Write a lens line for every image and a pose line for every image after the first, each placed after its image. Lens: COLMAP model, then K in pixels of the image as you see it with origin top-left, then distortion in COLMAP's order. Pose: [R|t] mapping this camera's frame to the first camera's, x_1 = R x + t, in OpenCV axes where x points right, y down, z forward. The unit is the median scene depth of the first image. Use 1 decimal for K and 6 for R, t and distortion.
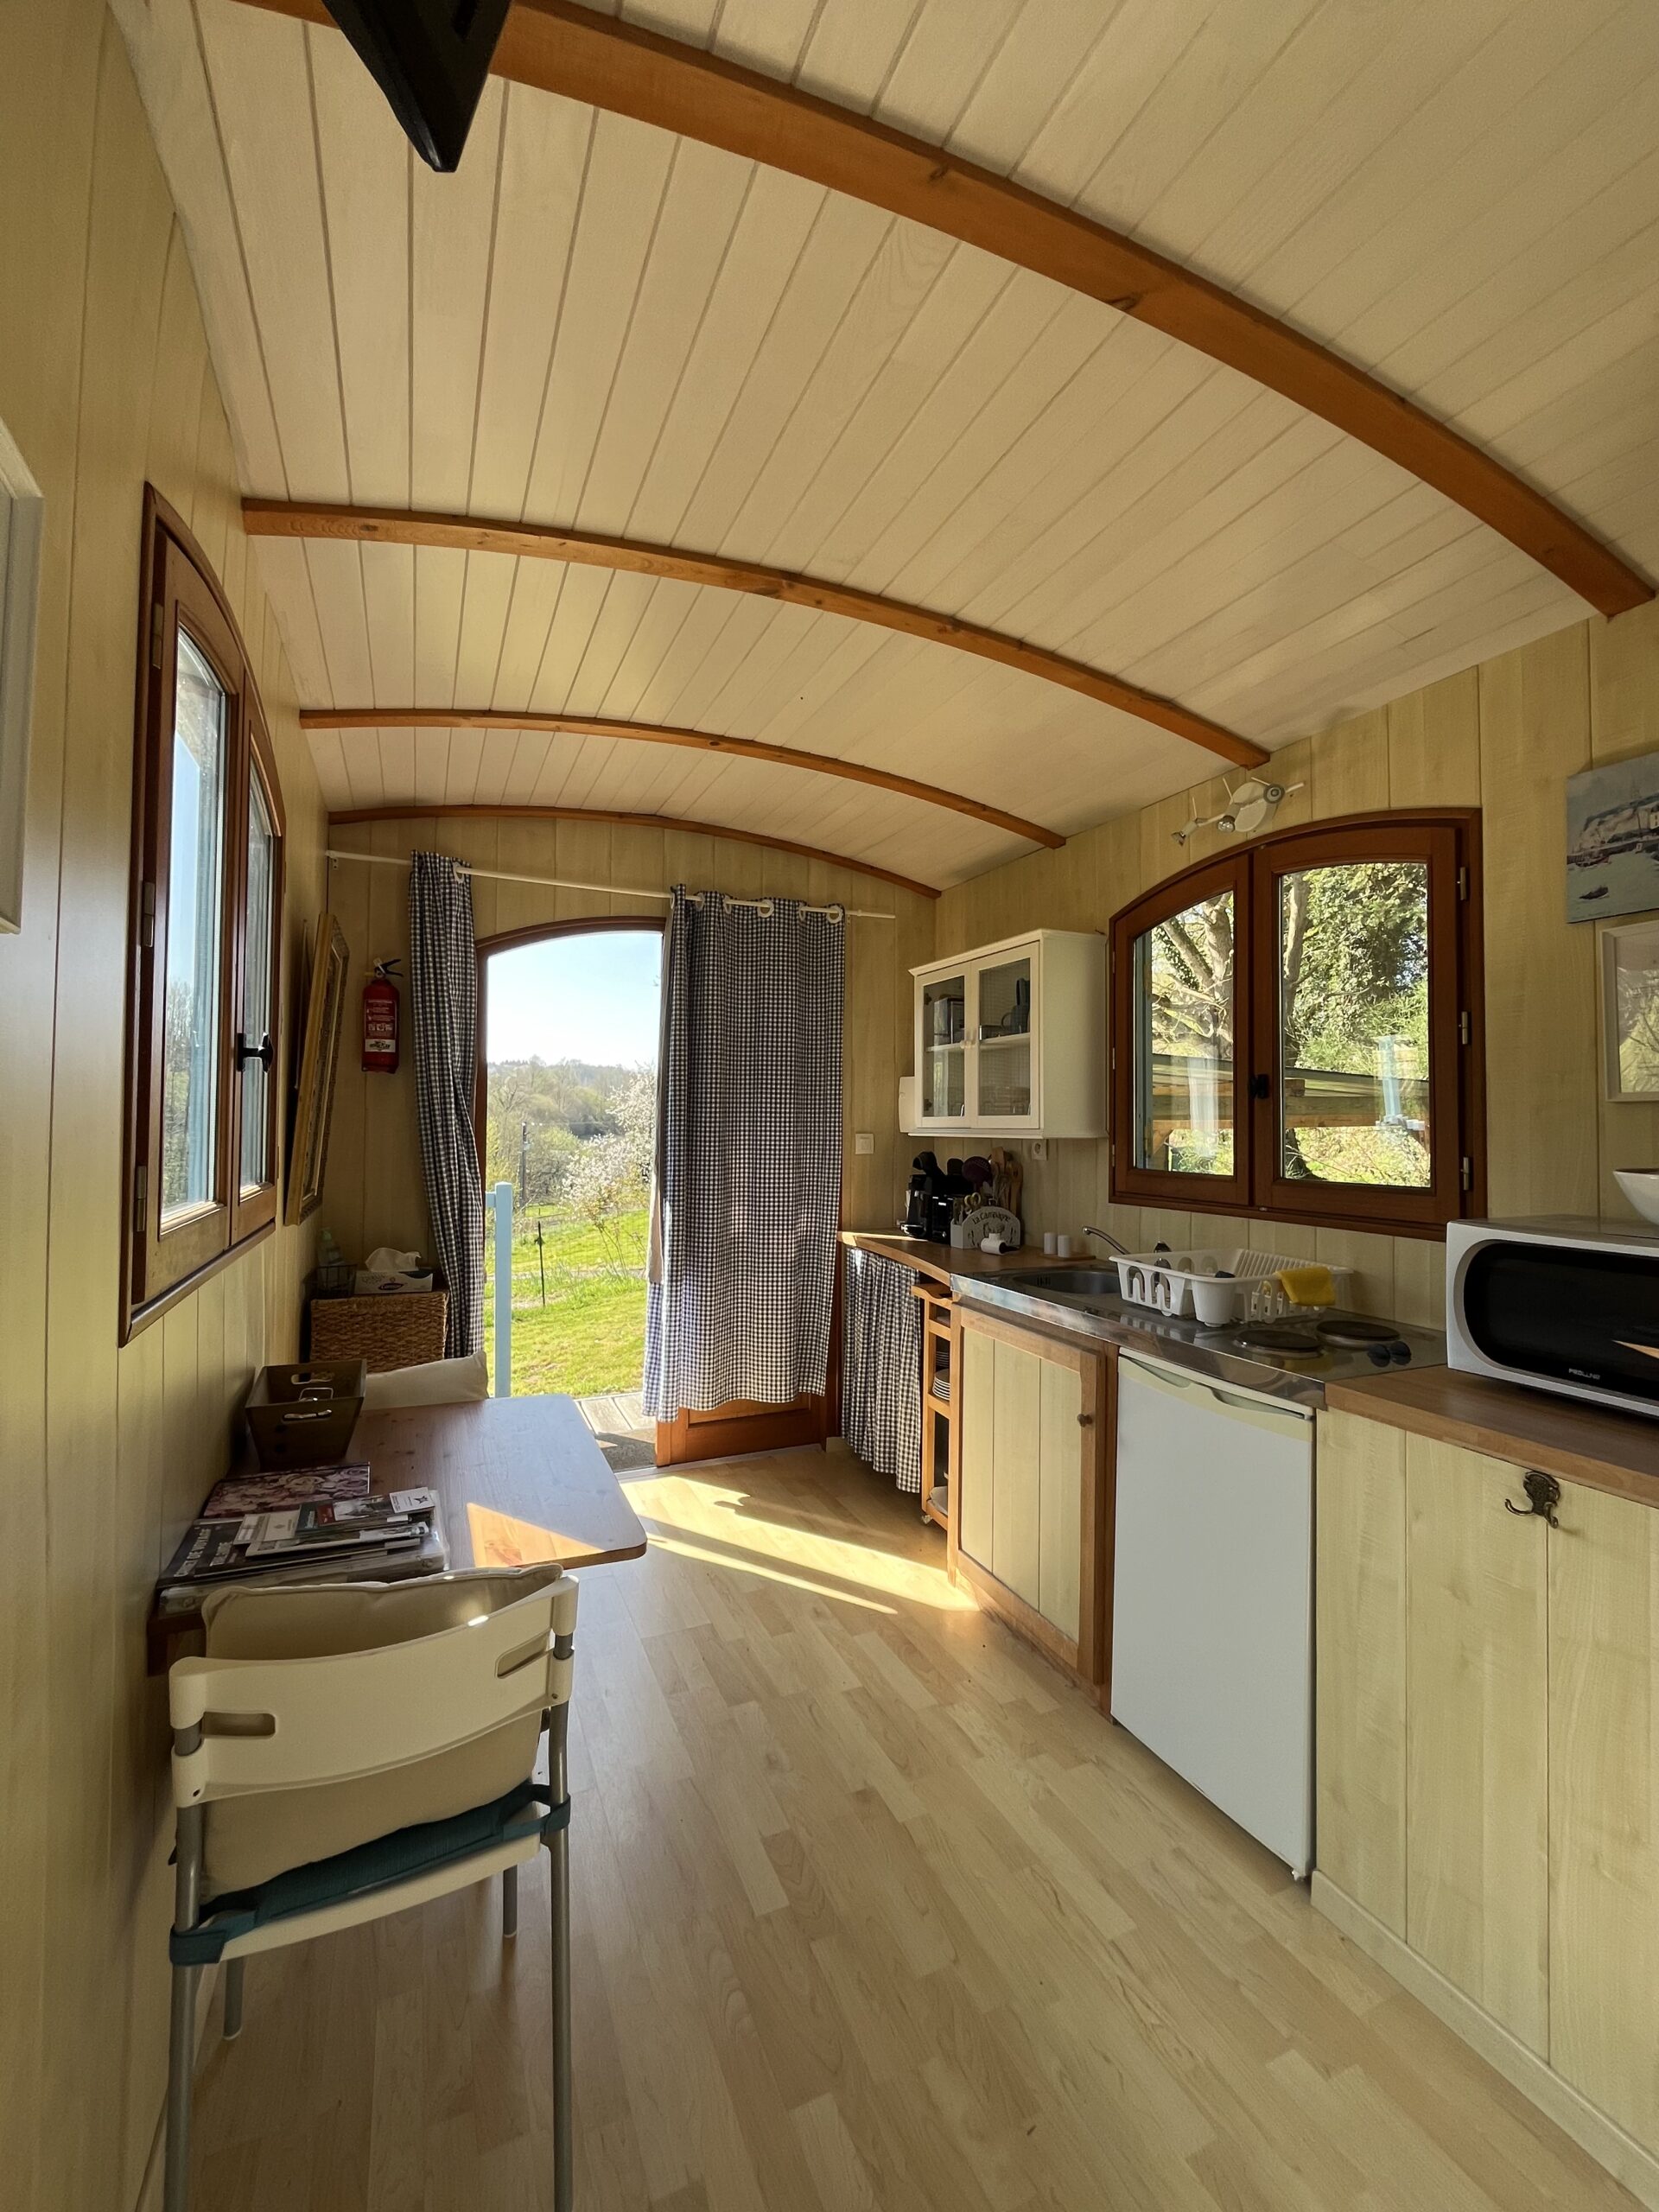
lens RADIAL K [[898.2, 0, 820.3], [0, 898.2, 1102.6], [0, 0, 1]] dist [-0.003315, -0.000186]
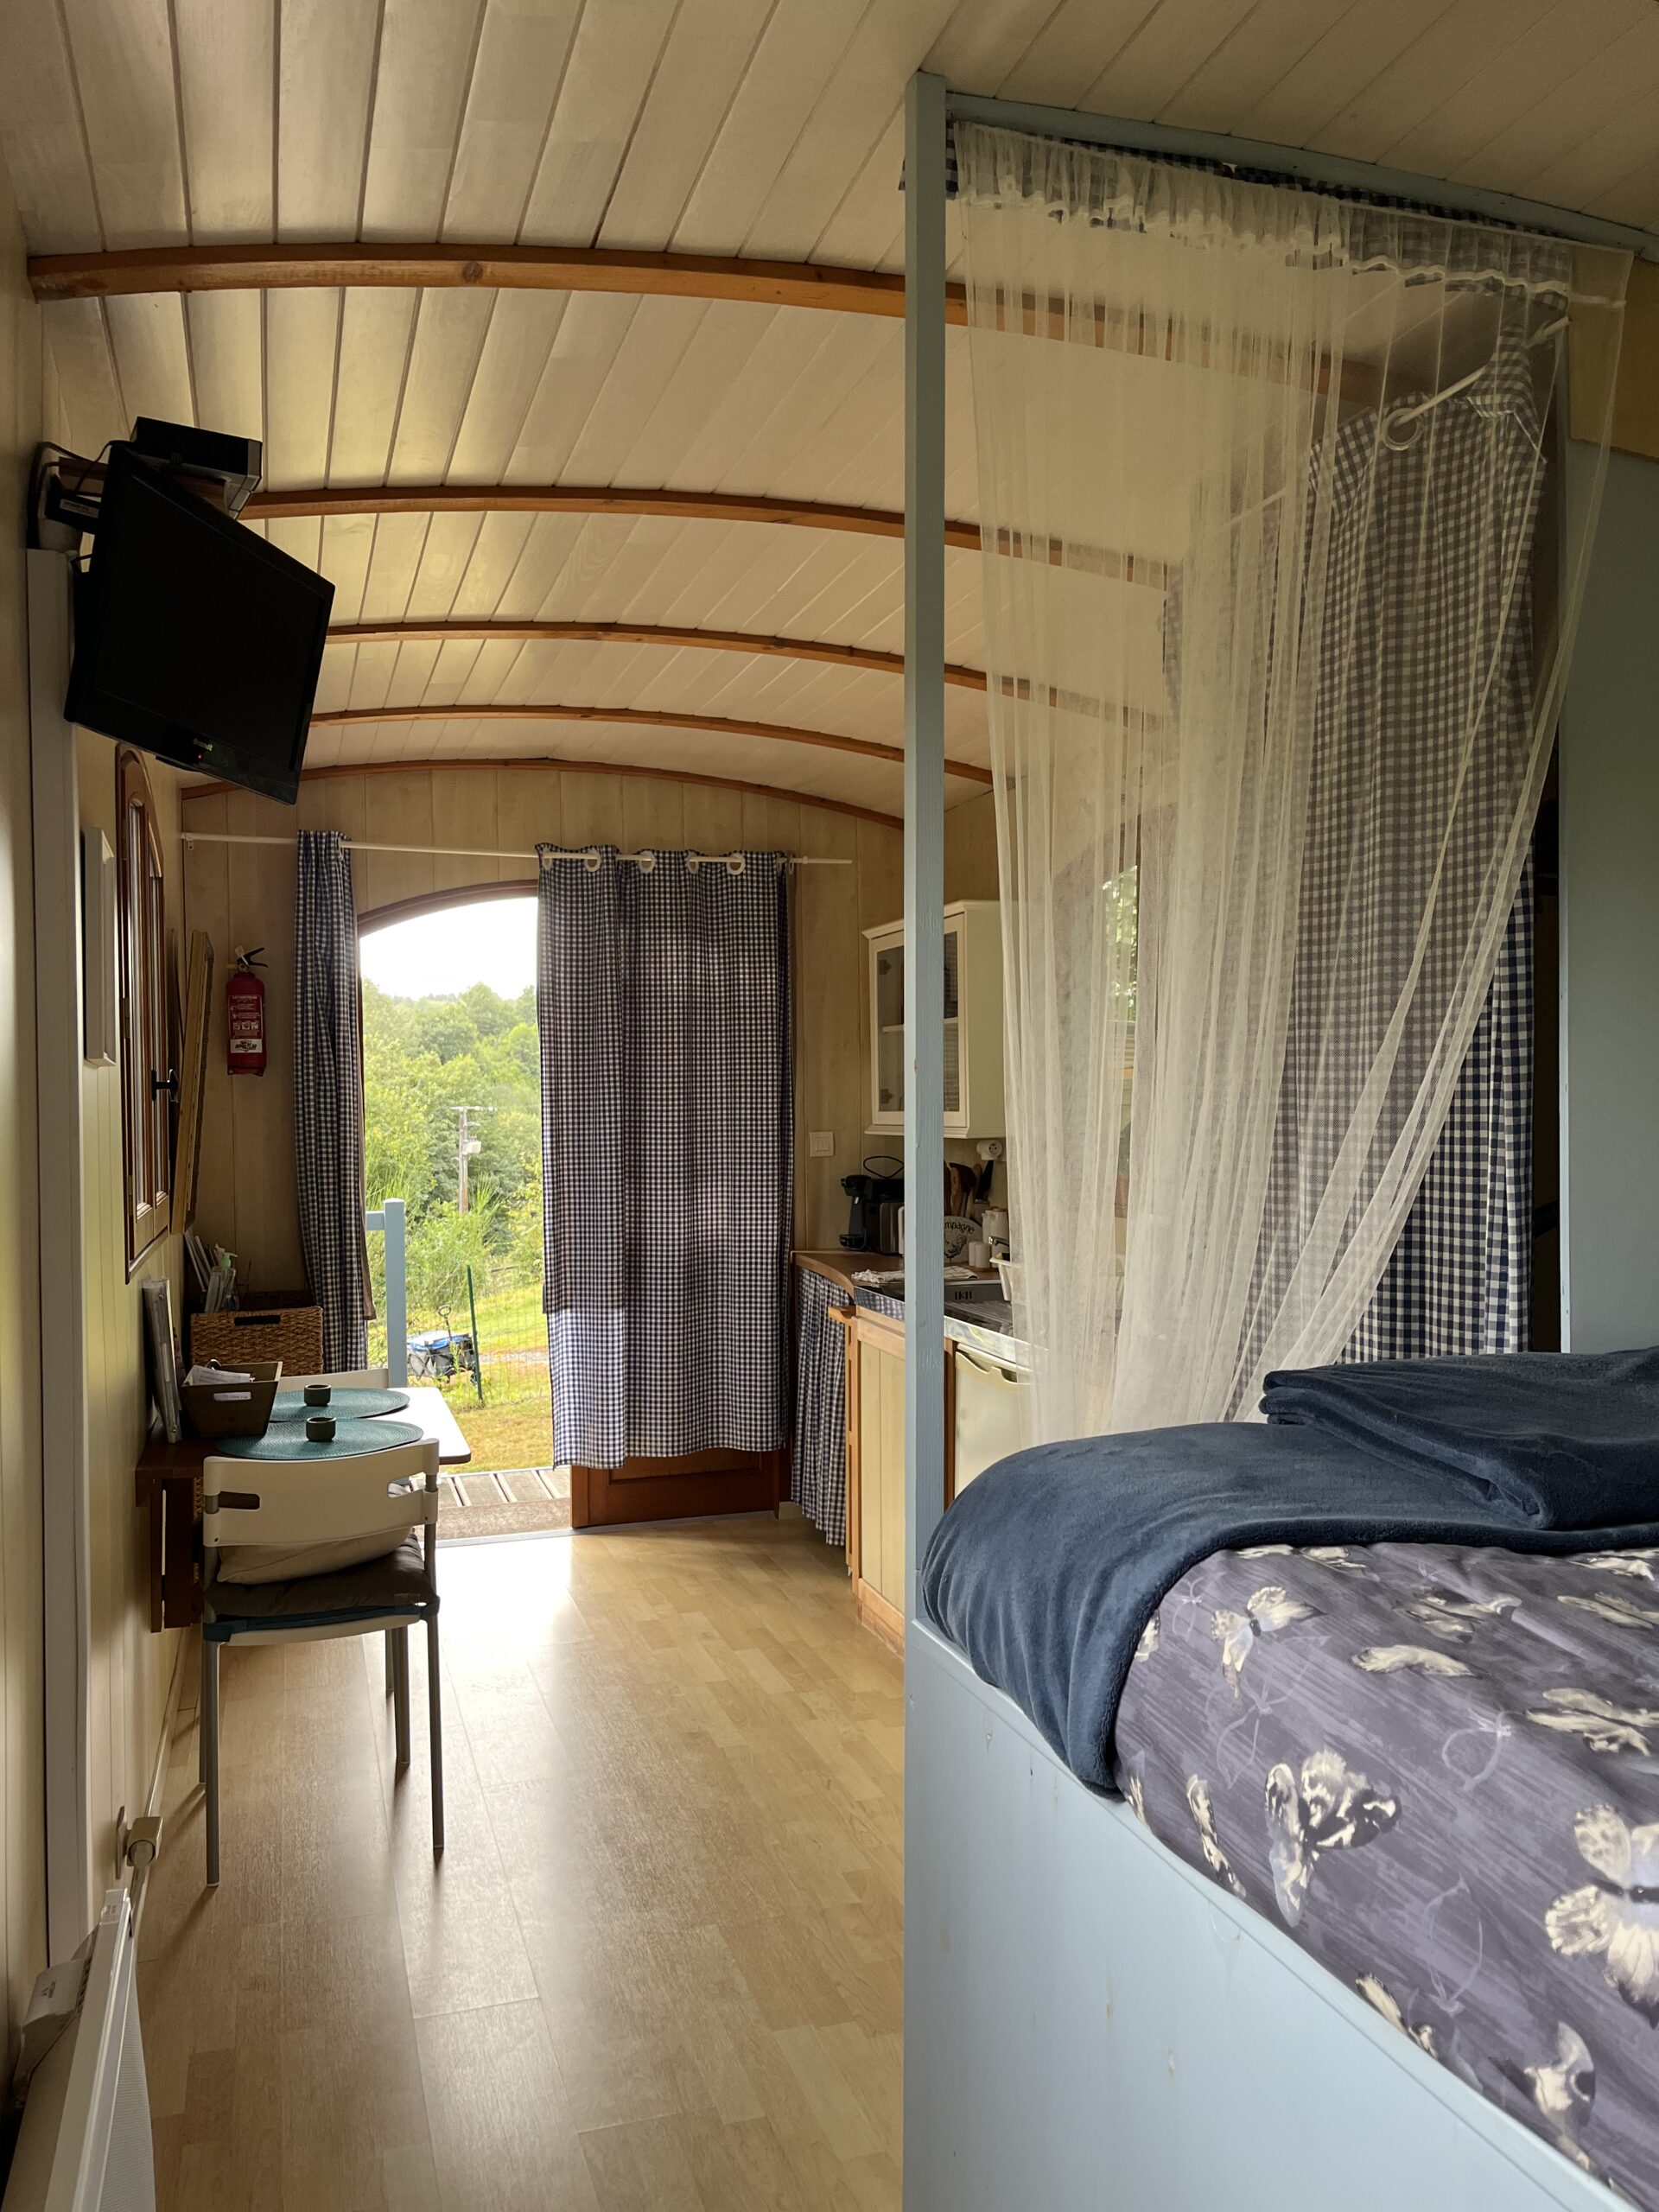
lens RADIAL K [[1659.1, 0, 844.2], [0, 1659.1, 1103.3], [0, 0, 1]] dist [0.023787, -0.022423]
pose [[0.997718, -0.017084, -0.065327, 0.175082], [0.018798, 0.999492, 0.025718, -0.029340], [0.064855, -0.026887, 0.997532, -0.504716]]
